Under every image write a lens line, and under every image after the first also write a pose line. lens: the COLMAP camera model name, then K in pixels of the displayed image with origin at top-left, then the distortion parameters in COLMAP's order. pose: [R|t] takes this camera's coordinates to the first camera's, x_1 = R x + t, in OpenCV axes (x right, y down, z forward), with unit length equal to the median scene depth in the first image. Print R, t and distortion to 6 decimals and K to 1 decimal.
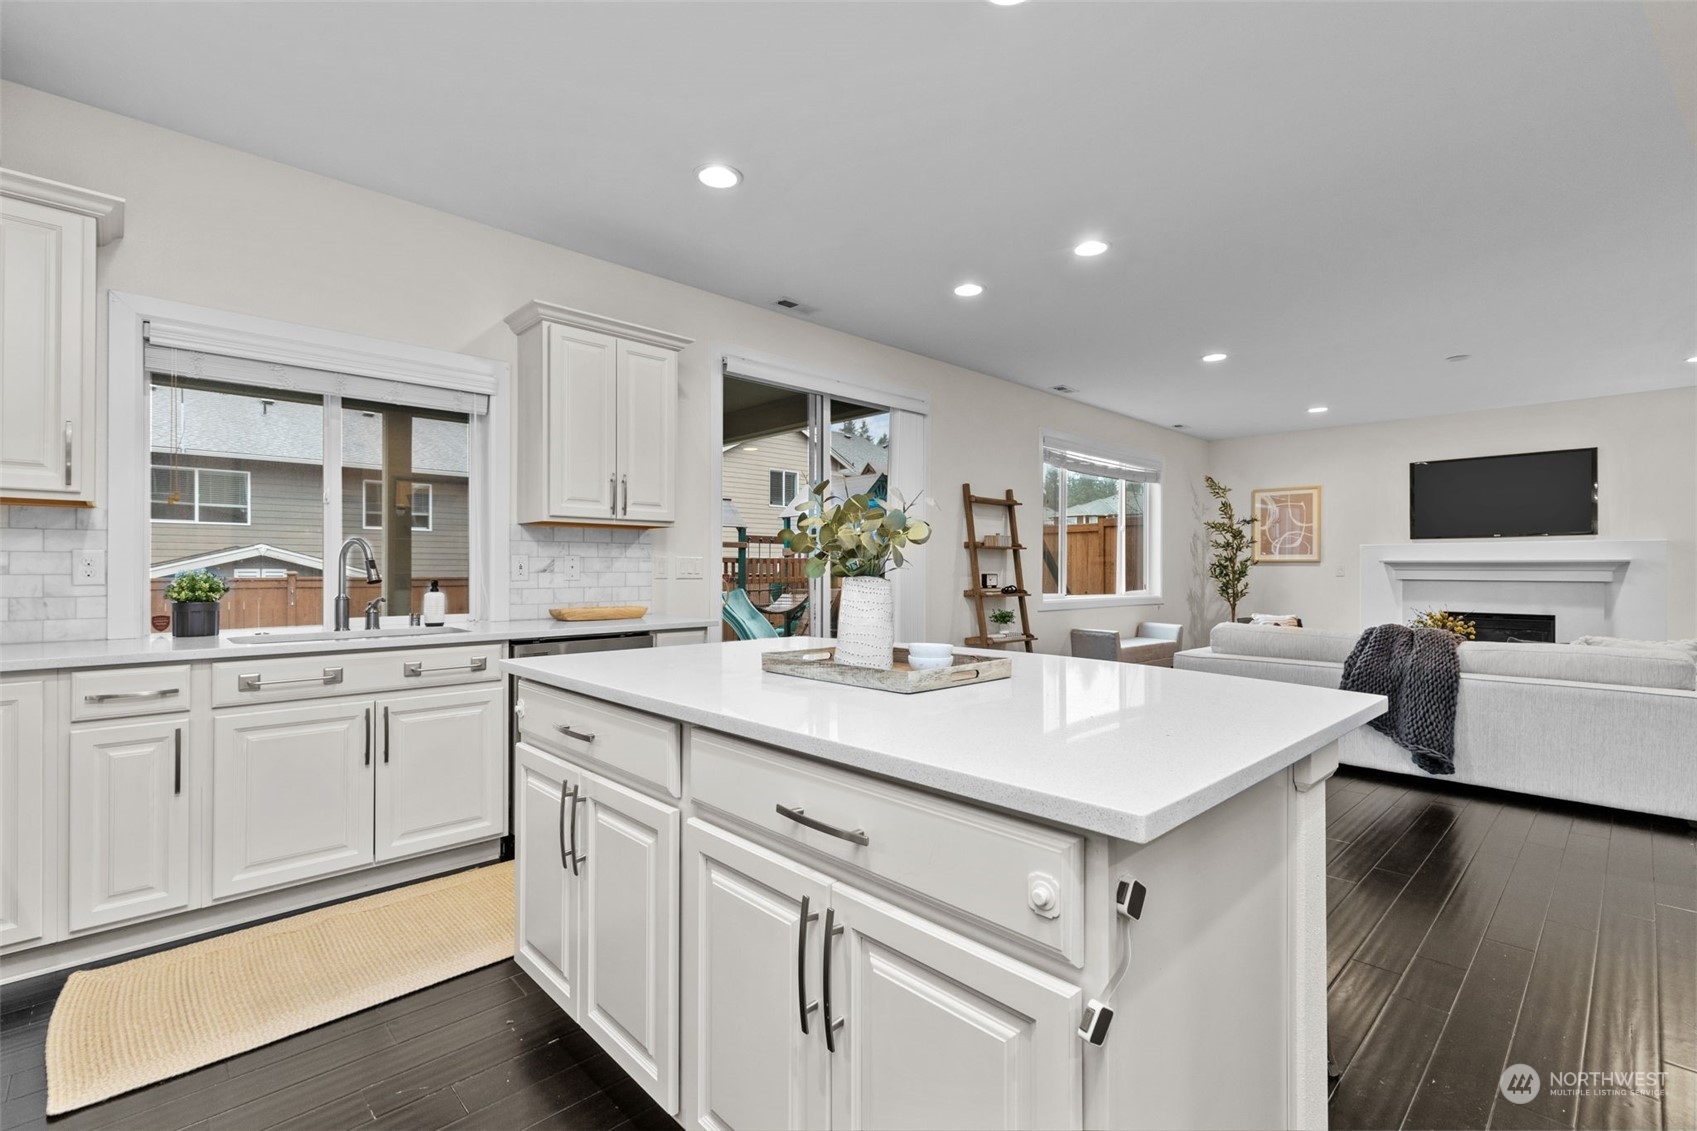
lens RADIAL K [[755.4, 0, 859.5], [0, 755.4, 566.1], [0, 0, 1]] dist [0.007257, -0.000867]
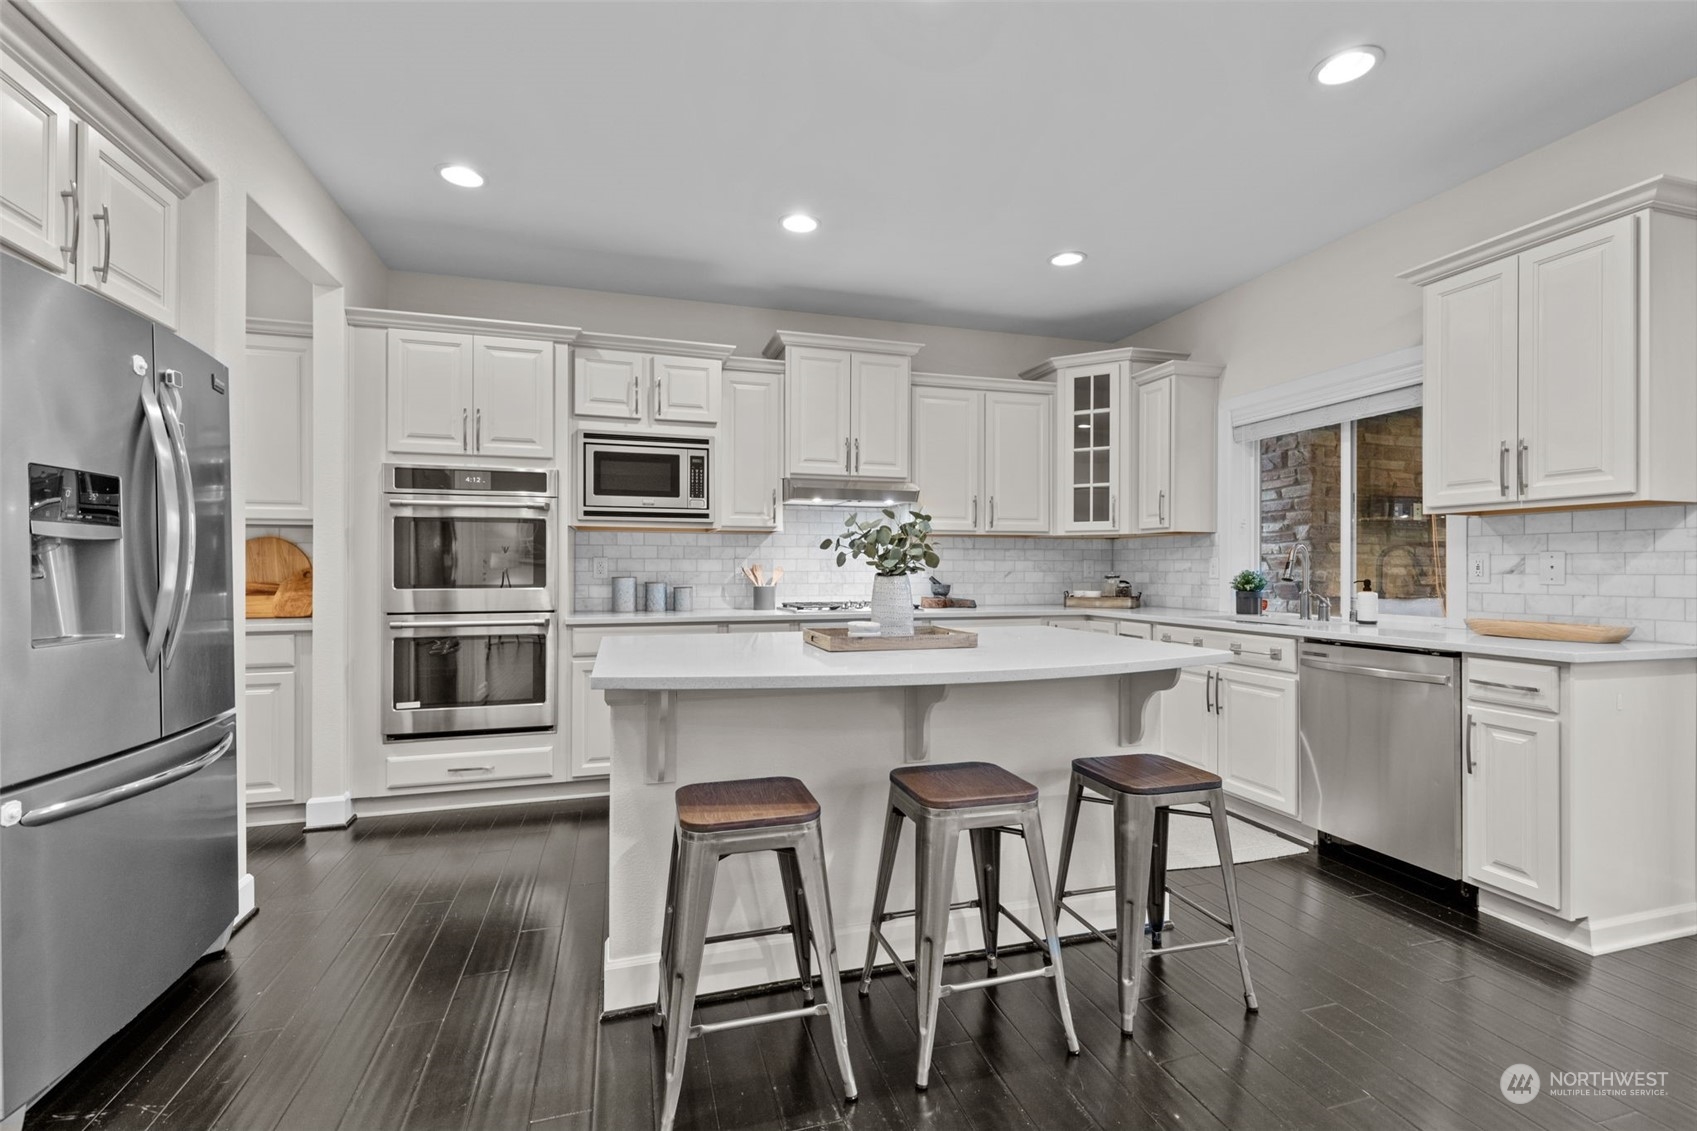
lens RADIAL K [[755.4, 0, 856.5], [0, 755.4, 571.0], [0, 0, 1]] dist [0.007257, -0.000867]
pose [[-0.456430, 0.002295, -0.889757, 0.632192], [0.001099, 0.999997, 0.002016, 0.003096], [0.889759, -0.000058, -0.456431, 0.773347]]
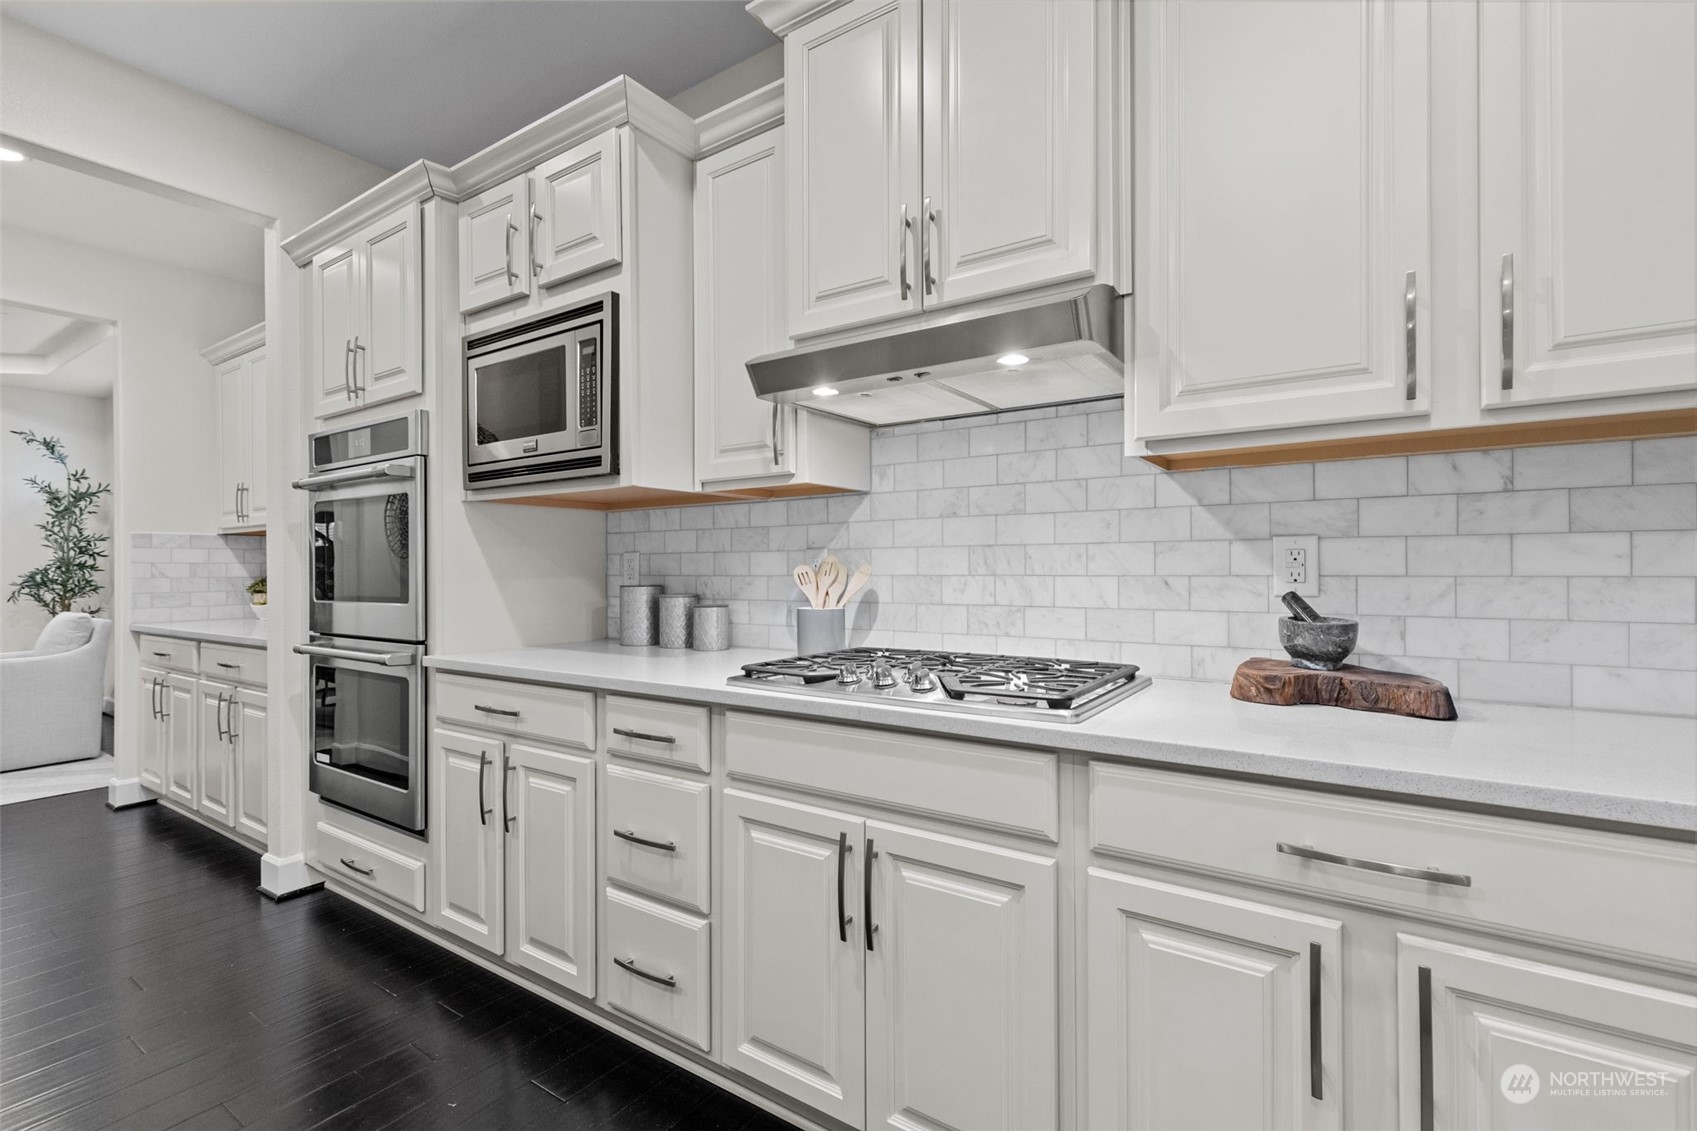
lens RADIAL K [[755.4, 0, 854.3], [0, 755.4, 565.5], [0, 0, 1]] dist [0.007257, -0.000867]
pose [[-0.978382, 0.003237, -0.206779, -0.330310], [0.005006, 0.999955, -0.008031, 0.003129], [0.206744, -0.008892, -0.978355, 0.625439]]
